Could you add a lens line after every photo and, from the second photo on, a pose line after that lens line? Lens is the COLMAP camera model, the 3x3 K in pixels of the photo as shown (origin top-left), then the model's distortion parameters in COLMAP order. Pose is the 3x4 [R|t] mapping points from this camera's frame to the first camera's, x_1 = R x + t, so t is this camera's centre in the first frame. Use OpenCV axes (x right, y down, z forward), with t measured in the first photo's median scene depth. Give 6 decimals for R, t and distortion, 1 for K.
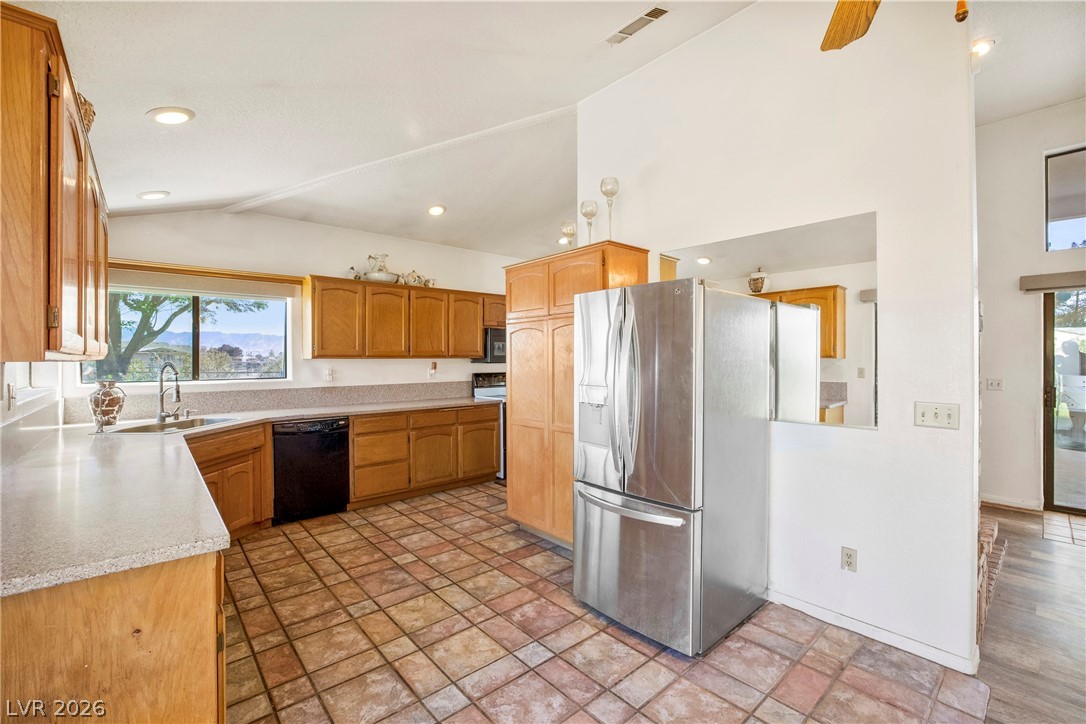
lens RADIAL K [[463.4, 0, 543.6], [0, 463.4, 359.4], [0, 0, 1]] dist [-0.052514, 0.017485]
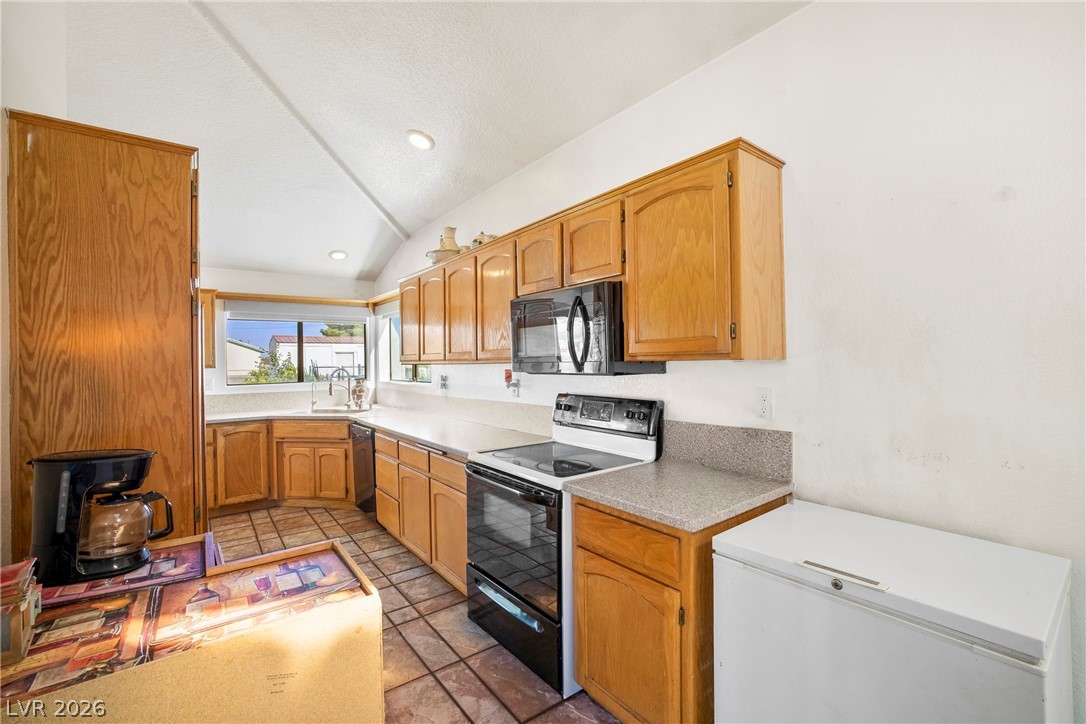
lens RADIAL K [[463.4, 0, 543.6], [0, 463.4, 359.4], [0, 0, 1]] dist [-0.052514, 0.017485]
pose [[-0.071172, -0.002367, -0.997461, 0.644762], [0.013928, 0.999897, -0.003366, -0.006620], [0.997367, -0.014132, -0.071131, 1.925245]]
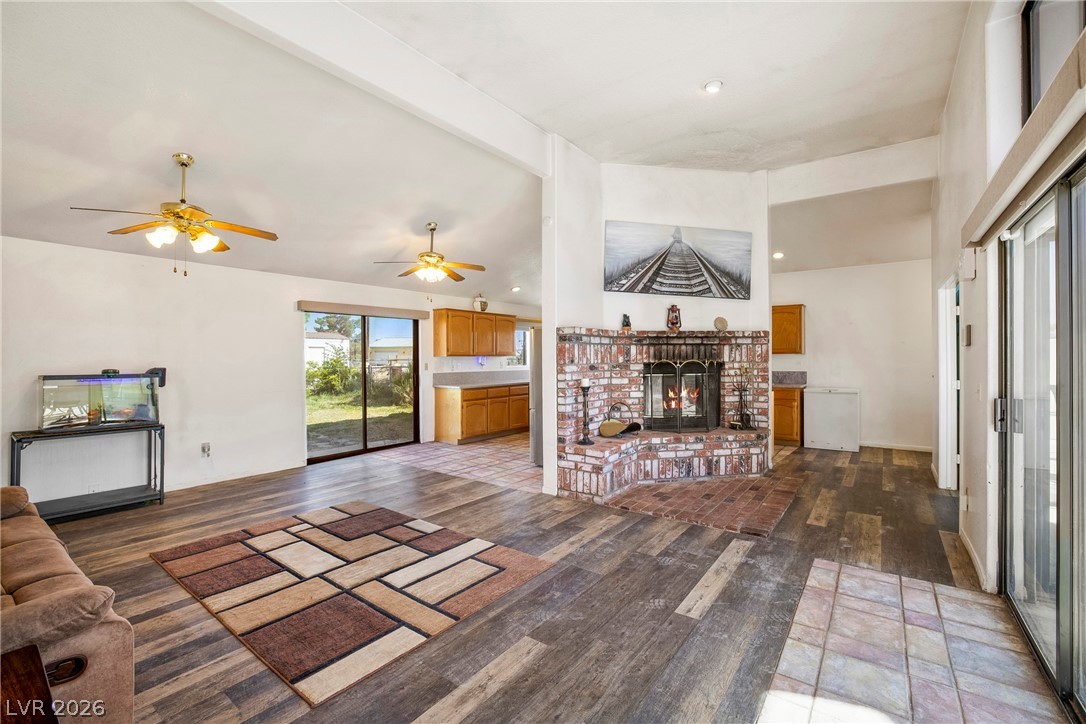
lens RADIAL K [[463.4, 0, 543.6], [0, 463.4, 359.4], [0, 0, 1]] dist [-0.052514, 0.017485]
pose [[0.199509, 0.005692, -0.979879, 2.146176], [0.002561, 0.999977, 0.006331, 0.001090], [0.979893, -0.003773, 0.199490, 0.349702]]
